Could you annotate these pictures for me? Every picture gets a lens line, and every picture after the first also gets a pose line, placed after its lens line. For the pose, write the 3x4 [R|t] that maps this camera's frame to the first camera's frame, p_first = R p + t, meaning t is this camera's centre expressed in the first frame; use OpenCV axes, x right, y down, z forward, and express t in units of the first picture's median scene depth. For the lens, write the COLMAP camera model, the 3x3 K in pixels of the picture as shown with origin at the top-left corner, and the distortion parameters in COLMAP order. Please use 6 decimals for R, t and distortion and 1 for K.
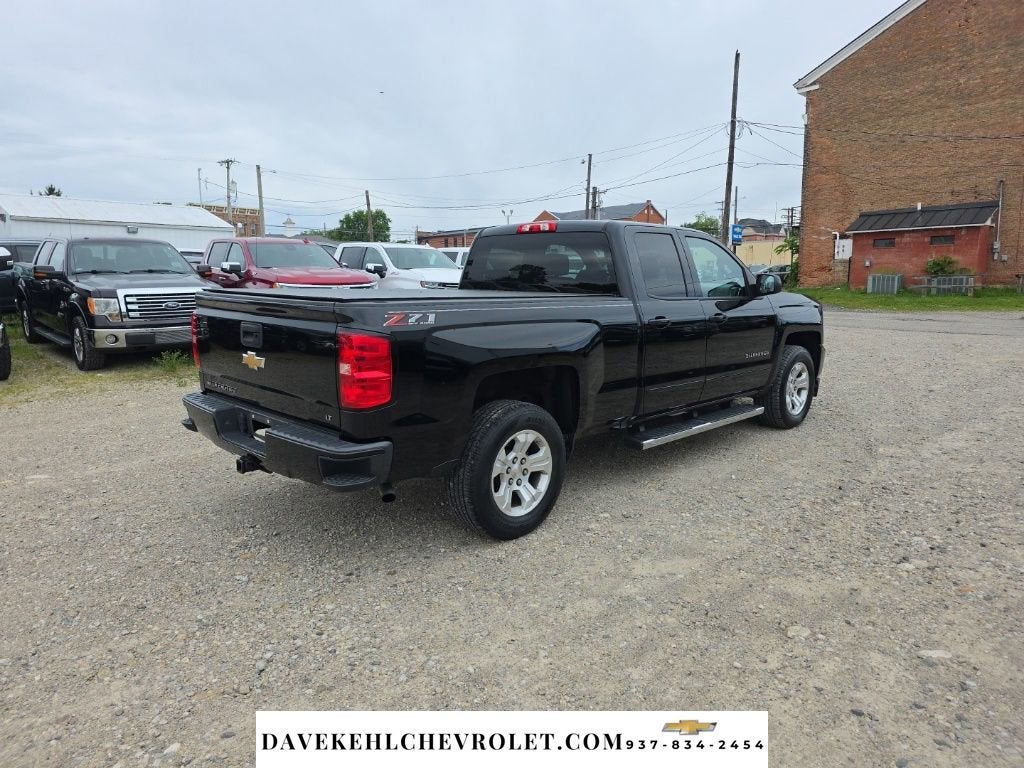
lens RADIAL K [[691.9, 0, 508.7], [0, 691.9, 382.7], [0, 0, 1]] dist [0.057070, -0.045649]
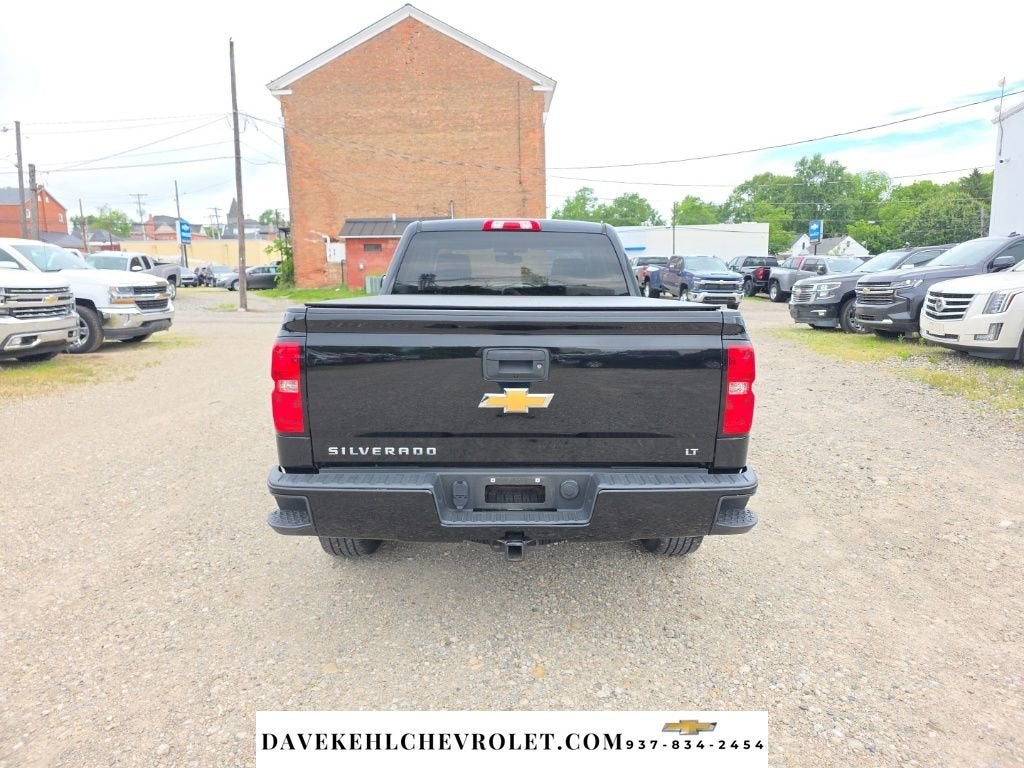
lens RADIAL K [[698.1, 0, 525.9], [0, 698.1, 383.0], [0, 0, 1]] dist [0.056081, -0.049451]
pose [[0.682744, -0.113915, 0.721723, -0.627203], [0.115880, 0.992152, 0.046977, -0.058145], [-0.721410, 0.051560, 0.690586, 0.359723]]
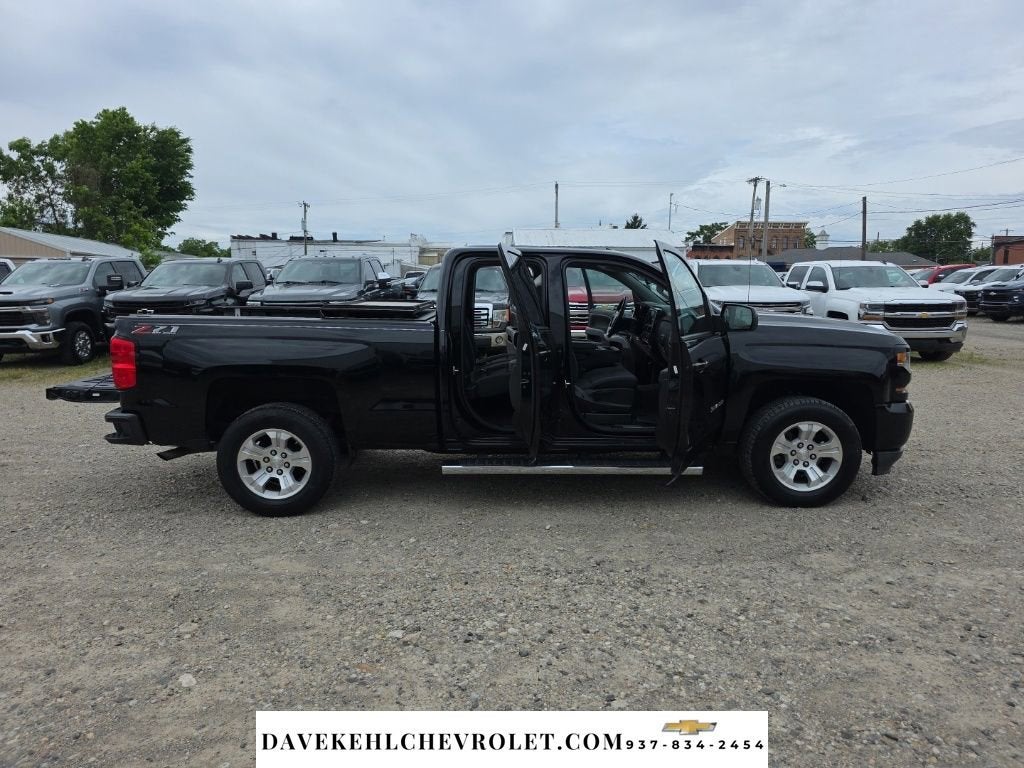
lens RADIAL K [[696.7, 0, 513.7], [0, 696.7, 386.2], [0, 0, 1]] dist [0.055523, -0.045167]
pose [[0.718001, 0.102441, -0.688462, 0.858842], [-0.112997, 0.993144, 0.029932, -0.064992], [0.686808, 0.056303, 0.724655, 0.298184]]
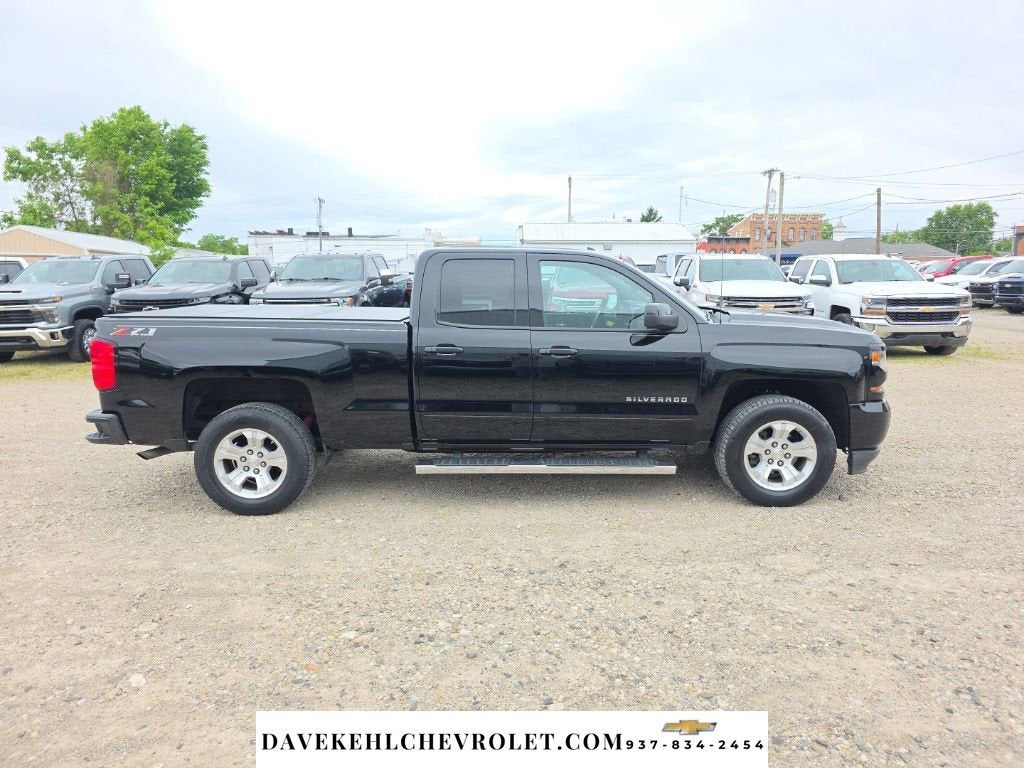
lens RADIAL K [[696.0, 0, 515.7], [0, 696.0, 380.4], [0, 0, 1]] dist [0.056398, -0.047700]
pose [[0.702748, 0.101682, -0.704135, 0.901228], [-0.109924, 0.993367, 0.033743, -0.080002], [0.702896, 0.053688, 0.709264, 0.336250]]
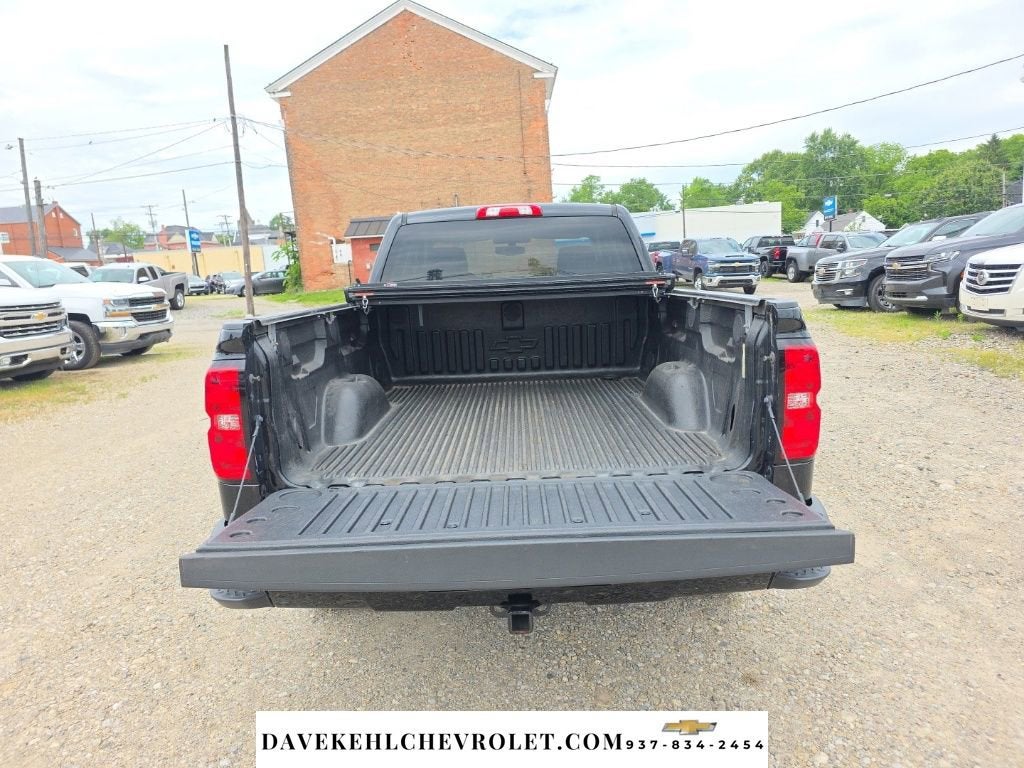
lens RADIAL K [[696.0, 0, 515.7], [0, 696.0, 380.4], [0, 0, 1]] dist [0.056398, -0.047700]
pose [[0.702091, -0.148733, 0.696381, -0.538730], [0.159742, 0.985916, 0.049521, -0.069160], [-0.693938, 0.076473, 0.715962, 0.428572]]
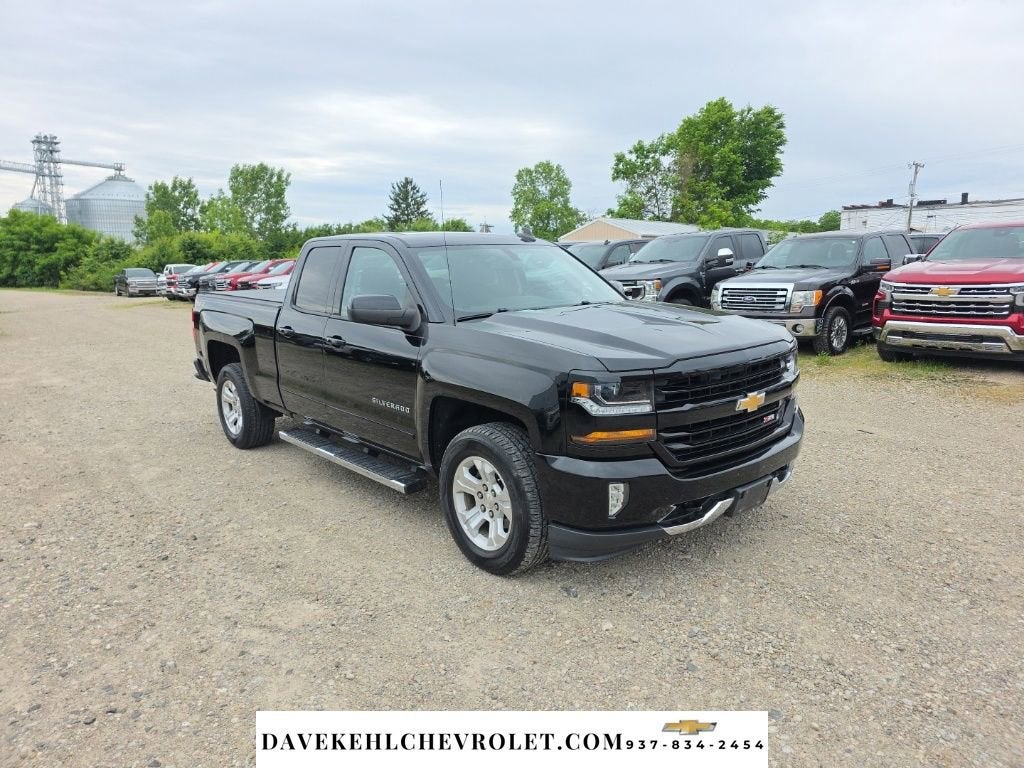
lens RADIAL K [[696.0, 0, 515.7], [0, 696.0, 380.4], [0, 0, 1]] dist [0.056398, -0.047700]
pose [[-0.081750, 0.169569, -0.982122, 1.168842], [-0.143607, 0.973133, 0.179971, -0.240051], [0.986253, 0.155752, -0.055203, 1.315934]]
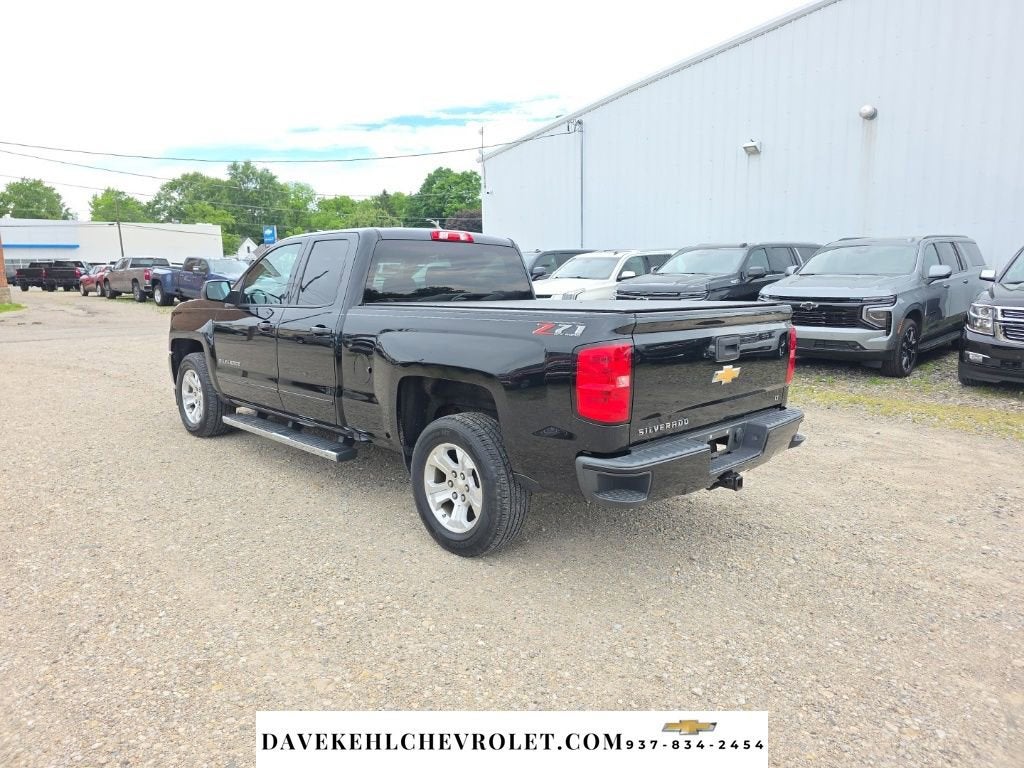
lens RADIAL K [[693.9, 0, 525.5], [0, 693.9, 381.8], [0, 0, 1]] dist [0.060177, -0.050777]
pose [[-0.019367, -0.150084, 0.988483, -0.955839], [0.158280, 0.975741, 0.151251, -0.153527], [-0.987204, 0.159387, 0.004859, 0.917050]]
